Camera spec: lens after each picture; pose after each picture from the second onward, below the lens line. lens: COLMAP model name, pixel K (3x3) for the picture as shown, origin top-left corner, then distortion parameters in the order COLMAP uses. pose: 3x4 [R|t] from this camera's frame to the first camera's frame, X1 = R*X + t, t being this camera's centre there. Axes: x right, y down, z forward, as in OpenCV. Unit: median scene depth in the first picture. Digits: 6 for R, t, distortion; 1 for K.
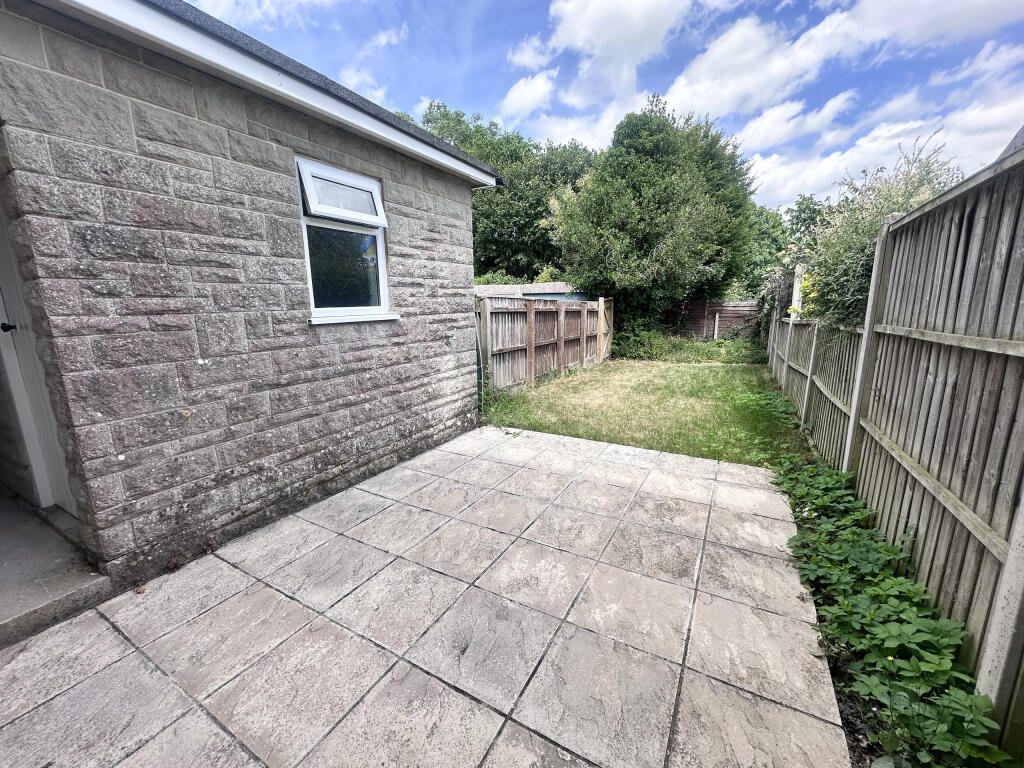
lens RADIAL K [[409.9, 0, 511.5], [0, 409.9, 385.4], [0, 0, 1]] dist [-0.004137, 0.000389]
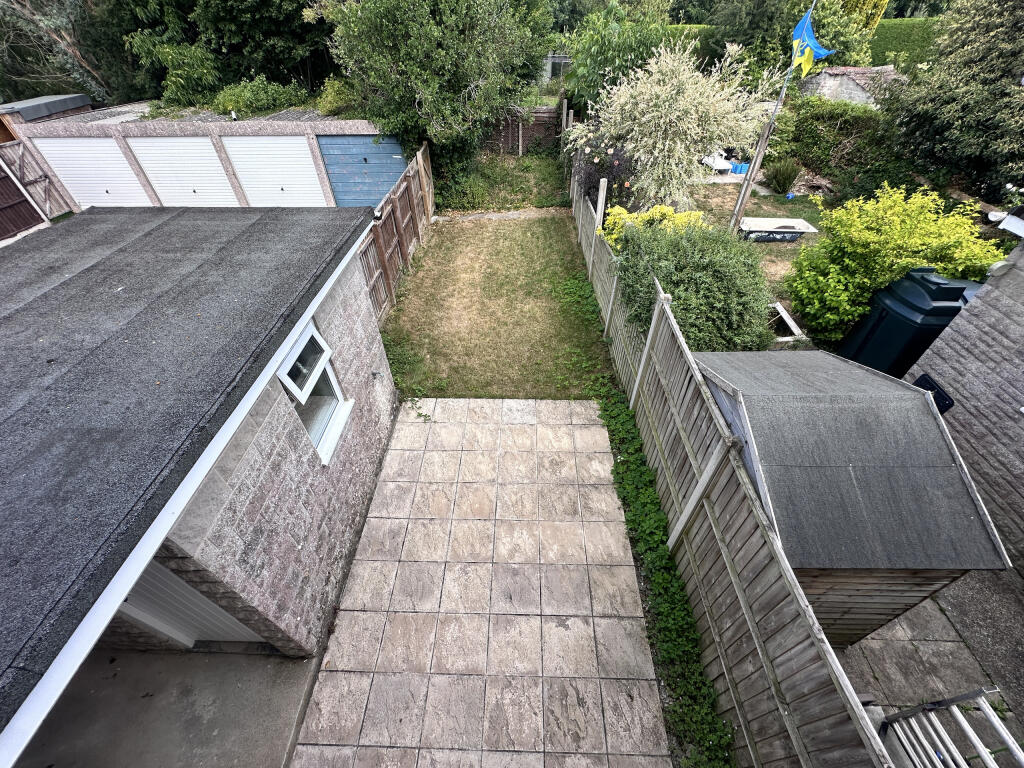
lens RADIAL K [[409.9, 0, 515.1], [0, 409.9, 386.8], [0, 0, 1]] dist [-0.004137, 0.000389]
pose [[0.882613, -0.318030, 0.346195, -0.347697], [0.092783, 0.839791, 0.534922, -1.103356], [-0.460853, -0.440008, 0.770719, -0.217130]]
